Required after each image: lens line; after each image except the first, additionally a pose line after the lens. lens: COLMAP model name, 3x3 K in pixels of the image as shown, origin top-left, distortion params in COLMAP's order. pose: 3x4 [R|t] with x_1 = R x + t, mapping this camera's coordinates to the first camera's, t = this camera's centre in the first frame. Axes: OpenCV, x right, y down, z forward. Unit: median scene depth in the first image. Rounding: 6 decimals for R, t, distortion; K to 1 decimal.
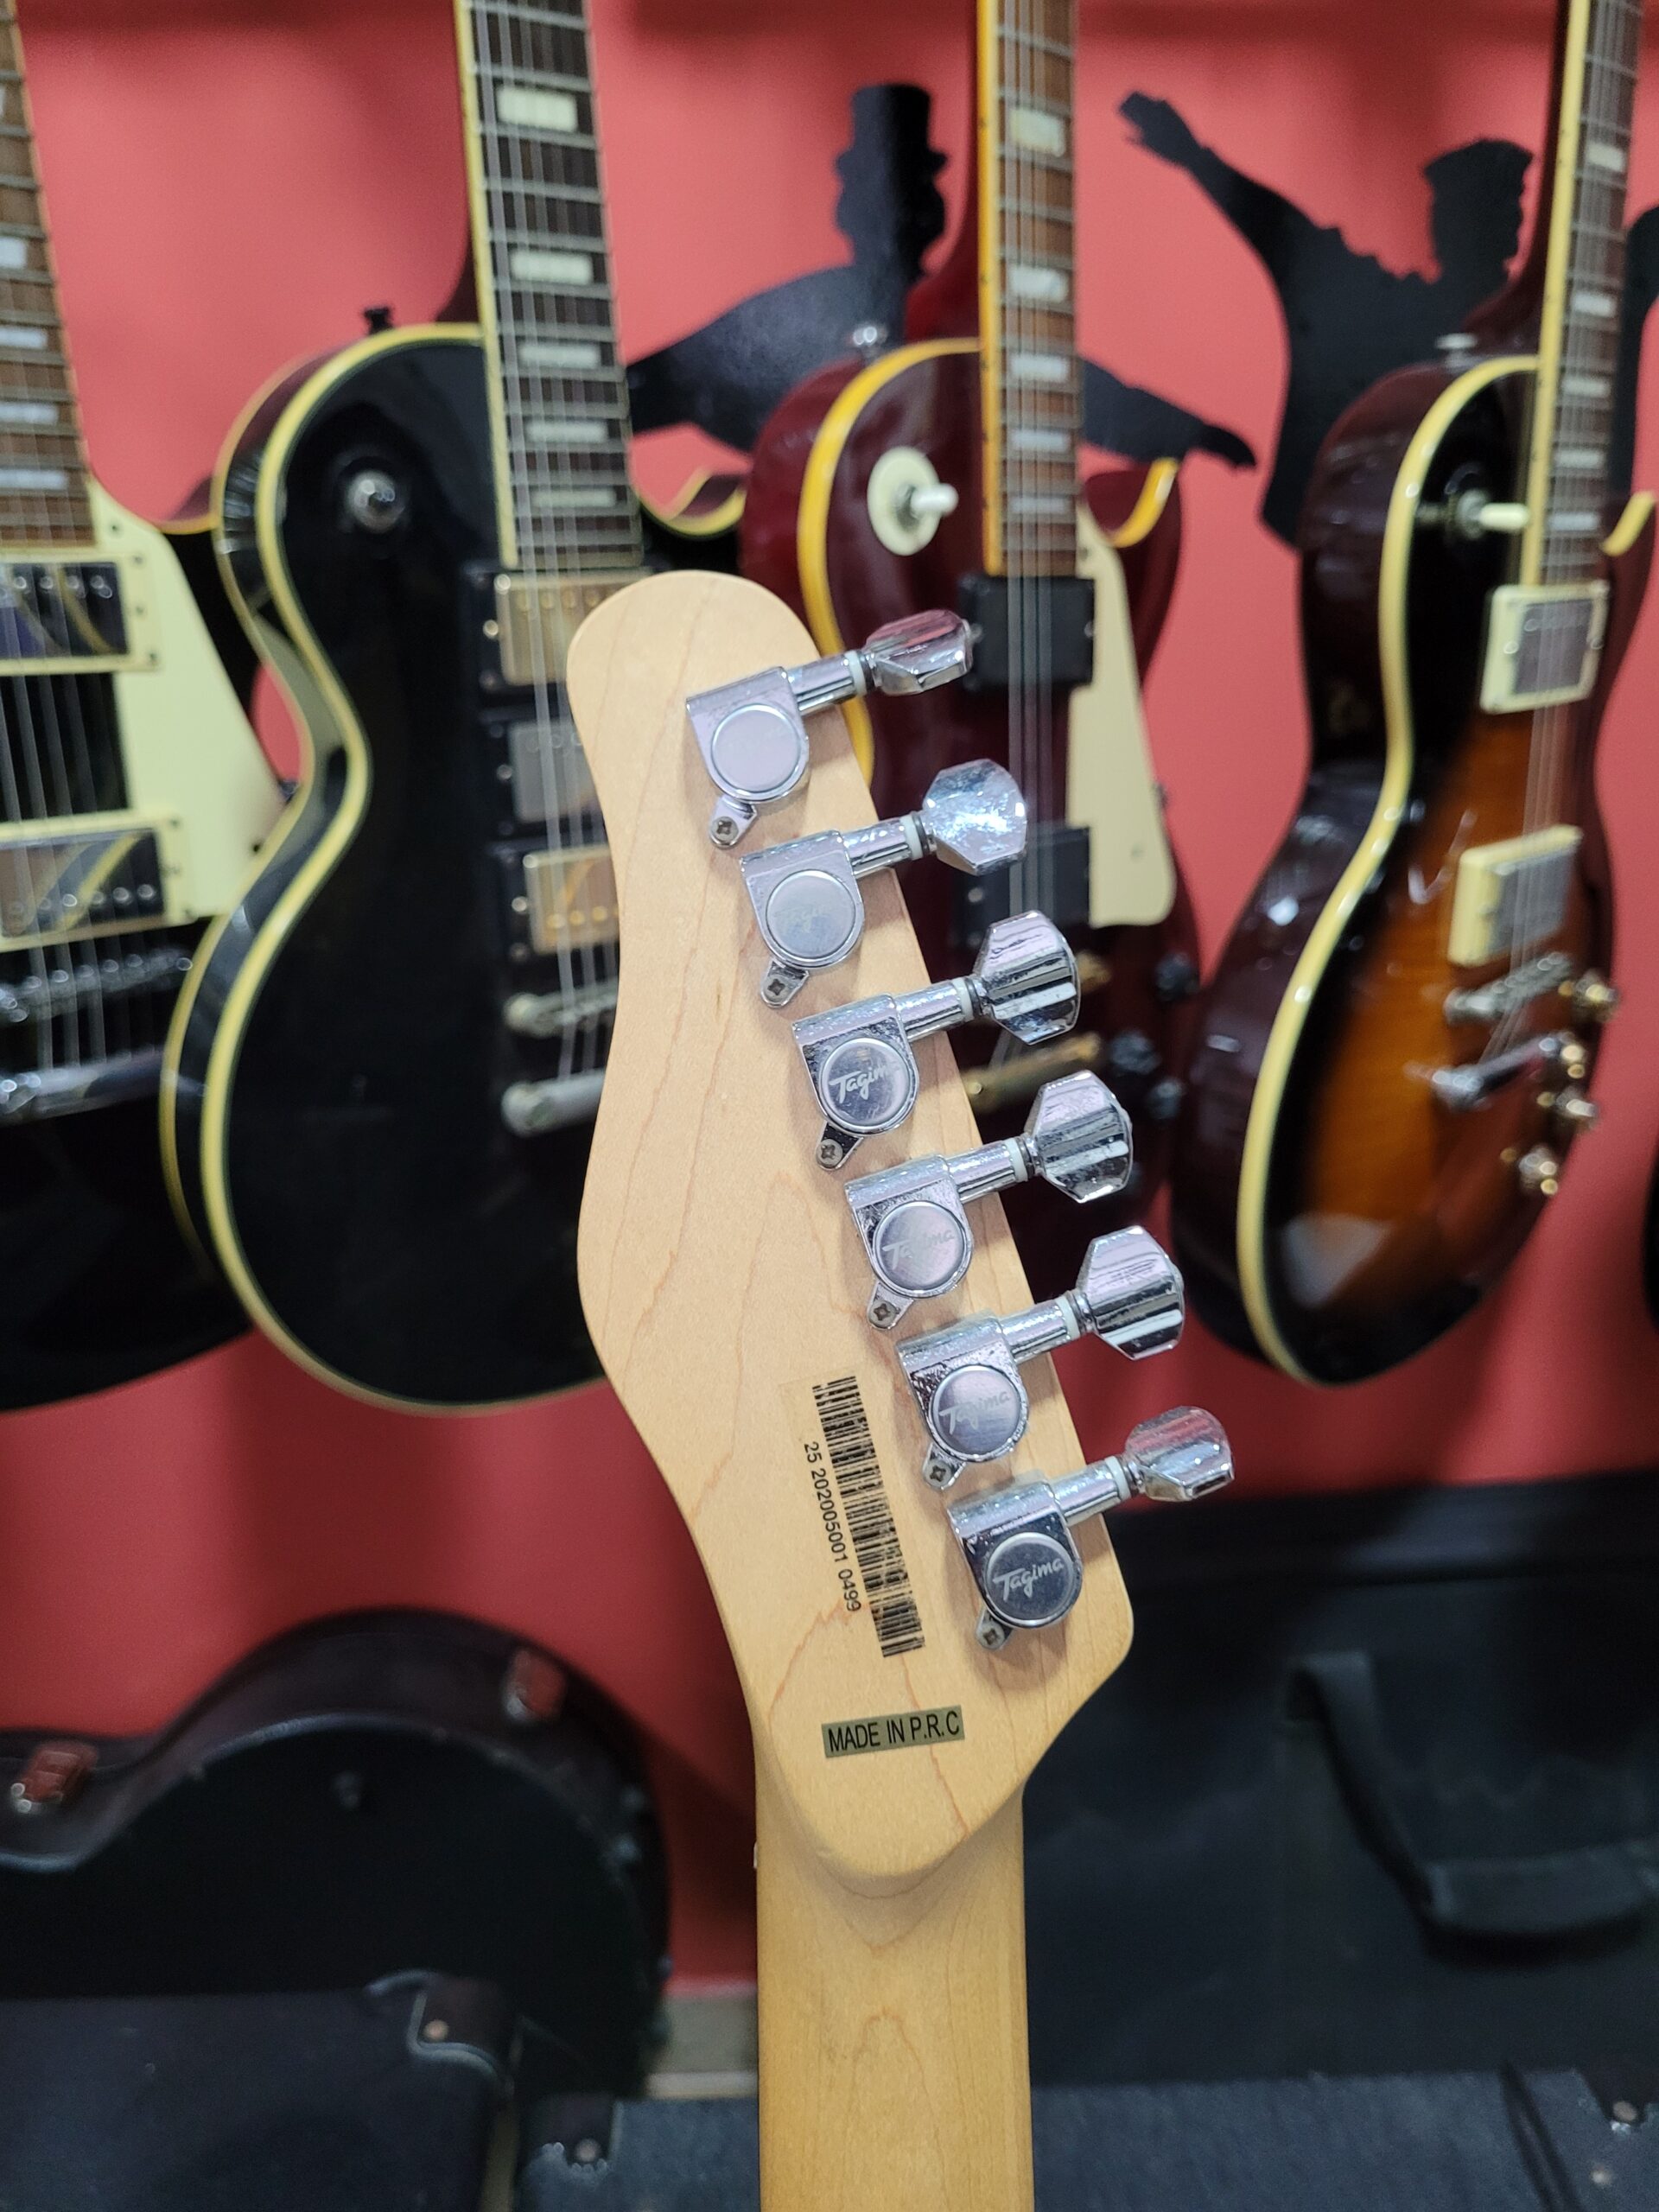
lens RADIAL K [[1717.9, 0, 850.2], [0, 1717.9, 1107.5], [0, 0, 1]] dist [-0.003235, -0.002752]
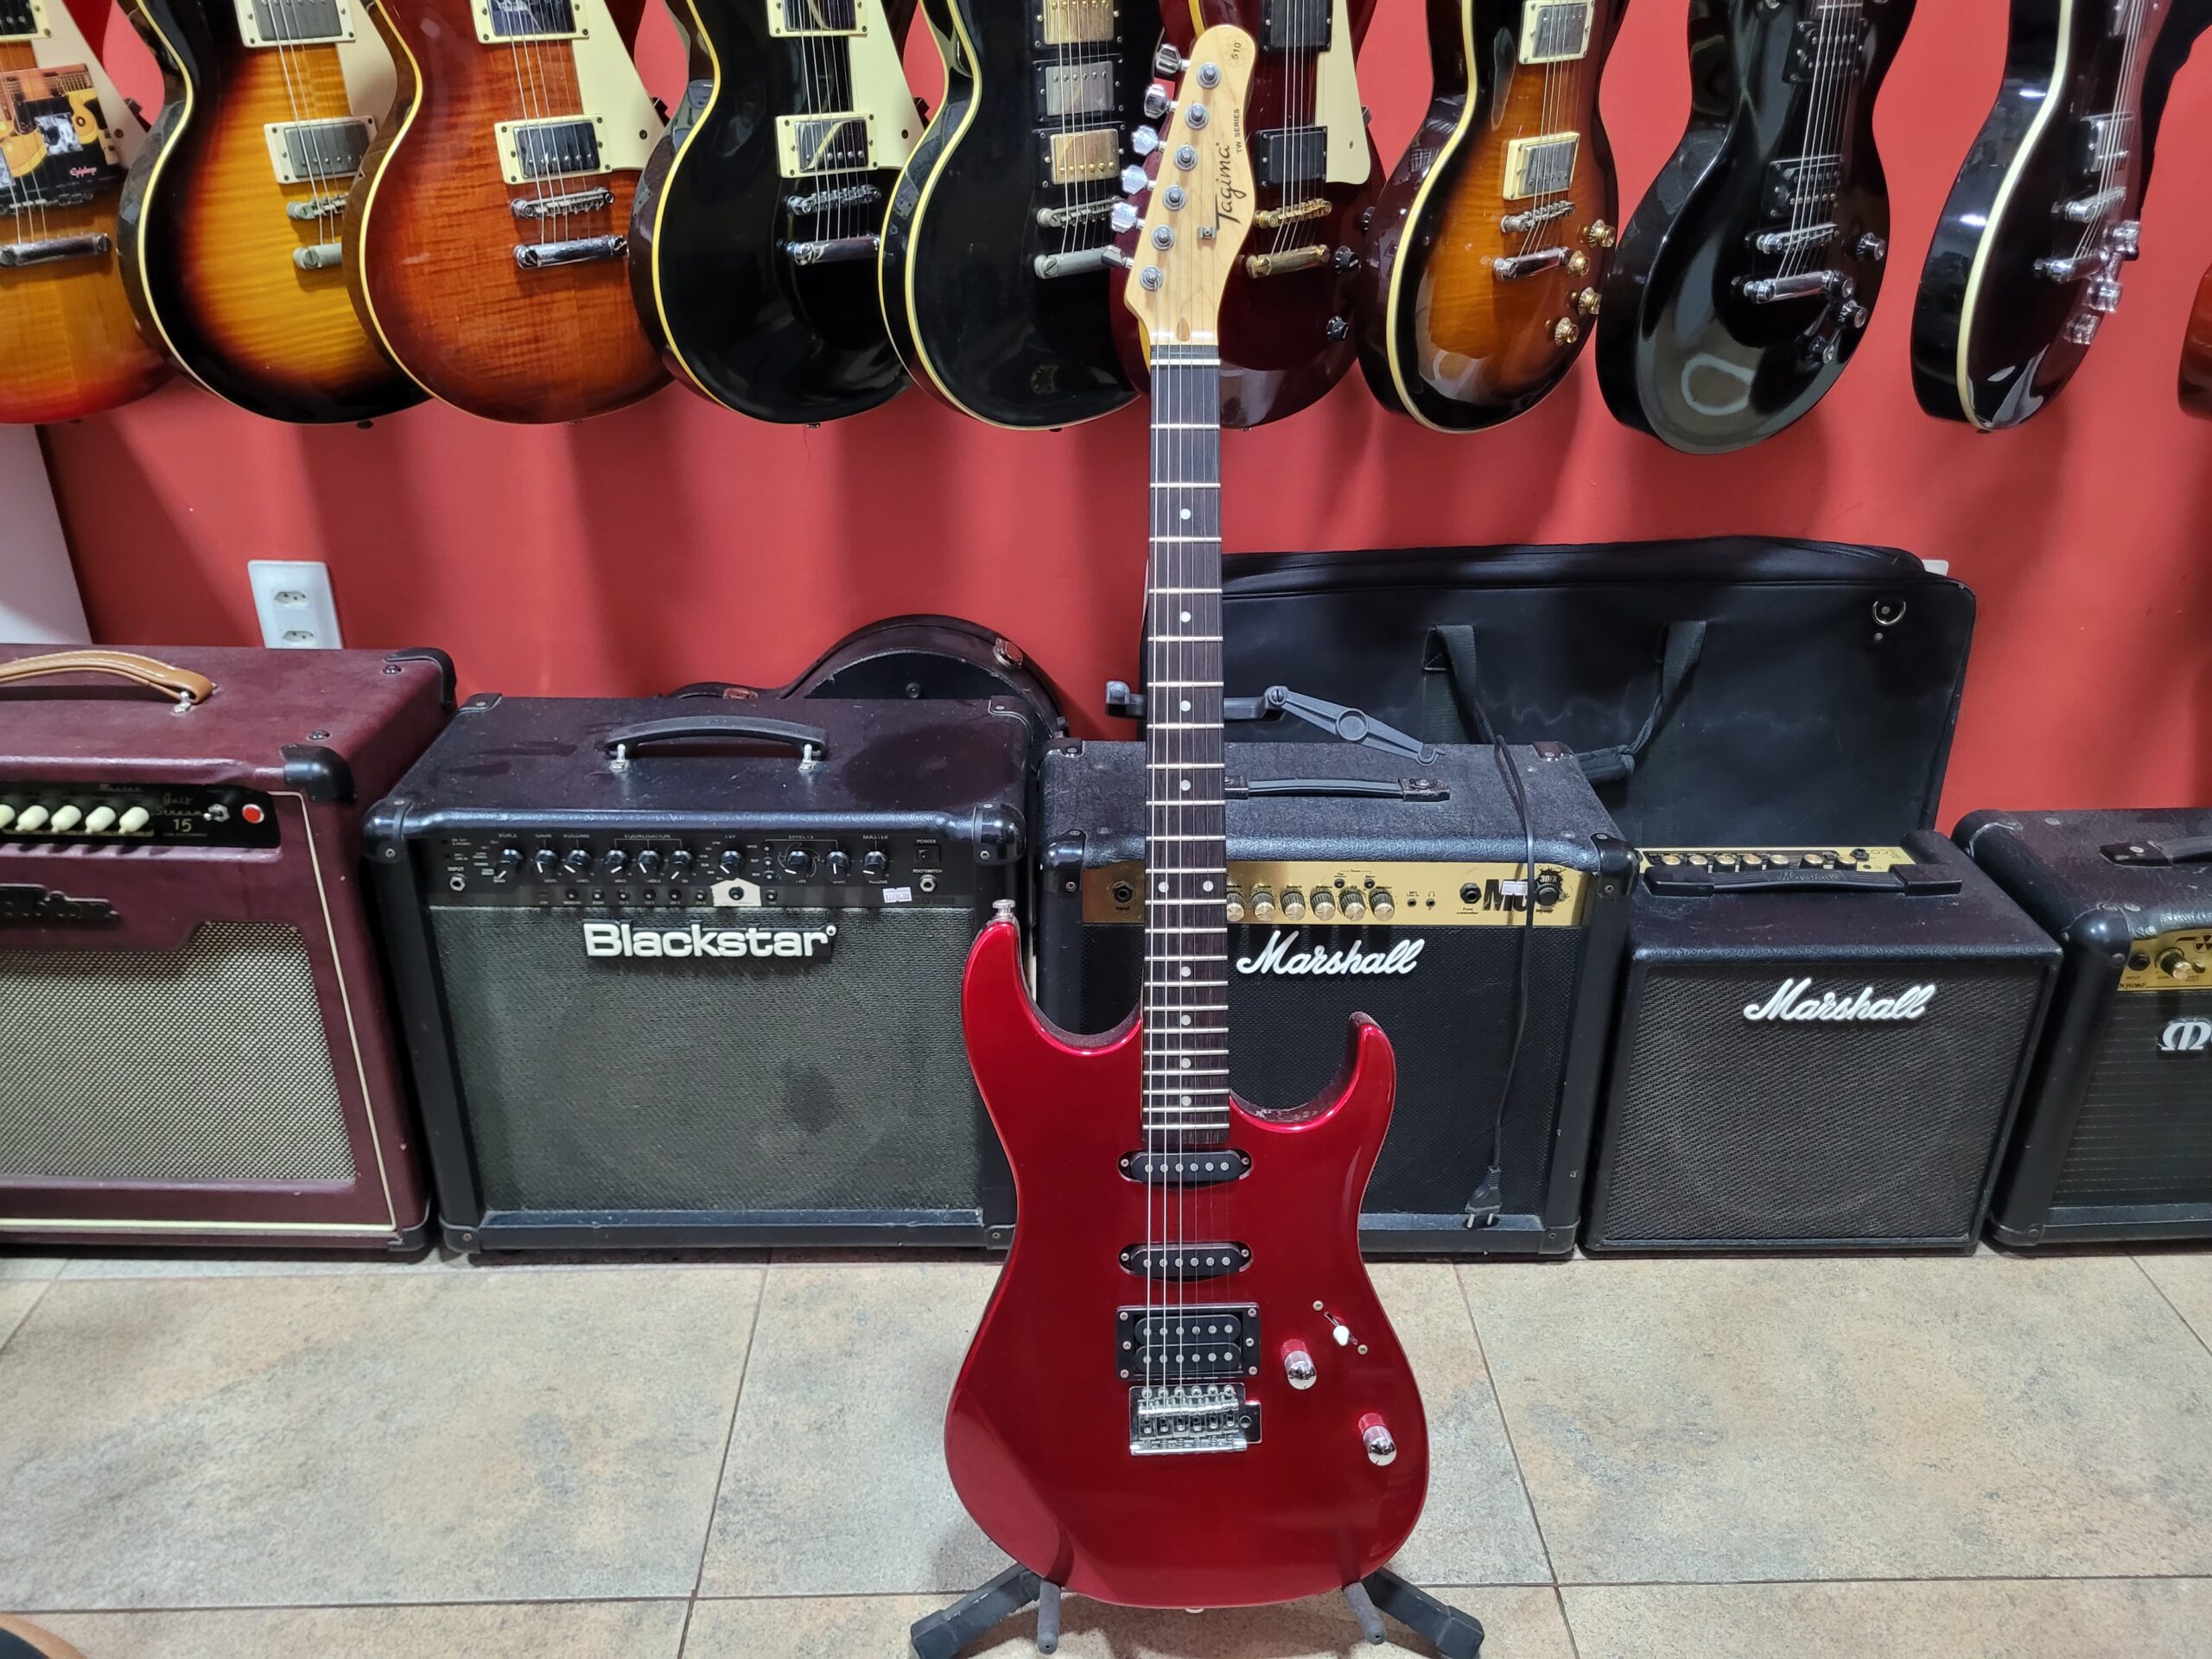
lens RADIAL K [[1684.0, 0, 1117.5], [0, 1684.0, 804.0], [0, 0, 1]] dist [0.046502, -0.047024]
pose [[0.999516, 0.021185, -0.022782, -0.042043], [-0.017292, 0.987091, 0.159226, 0.327712], [0.025862, -0.158755, 0.986979, -1.158123]]
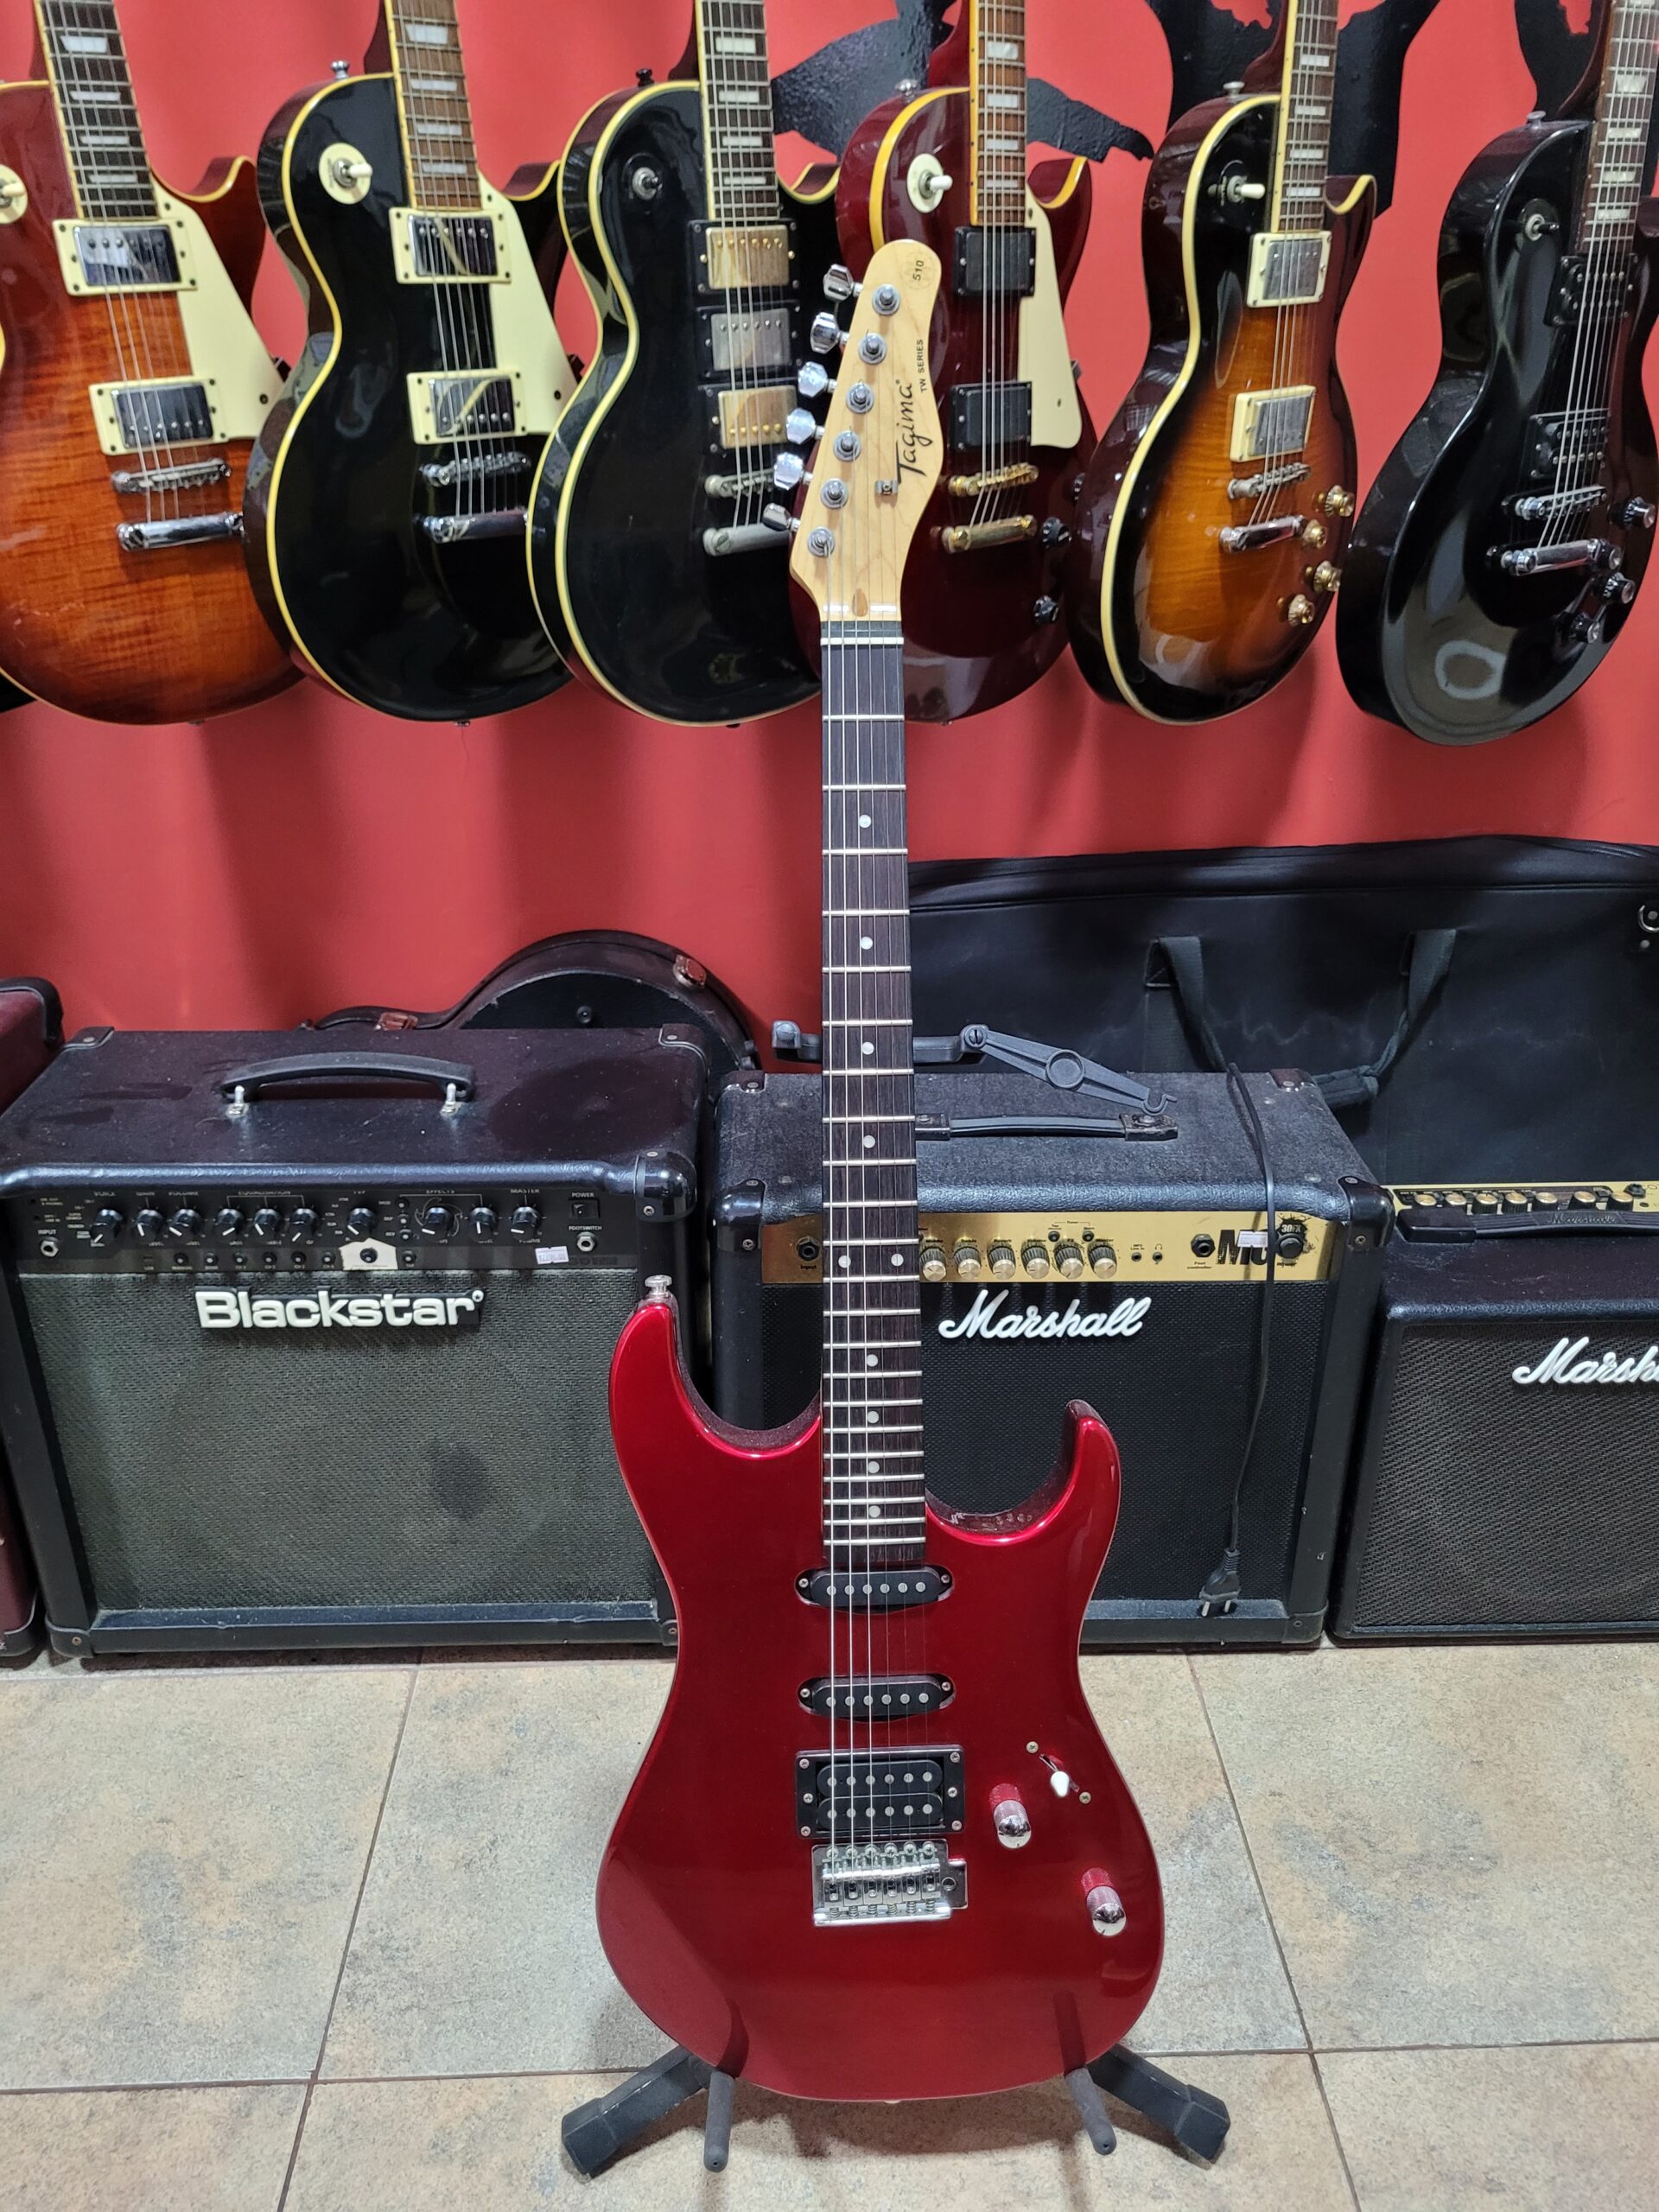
lens RADIAL K [[1684.4, 0, 835.4], [0, 1684.4, 1103.7], [0, 0, 1]] dist [0.044388, -0.044897]
pose [[0.999660, 0.010929, -0.023679, -0.010655], [-0.007025, 0.987243, 0.159065, 0.318855], [0.025116, -0.158845, 0.986984, -0.917430]]
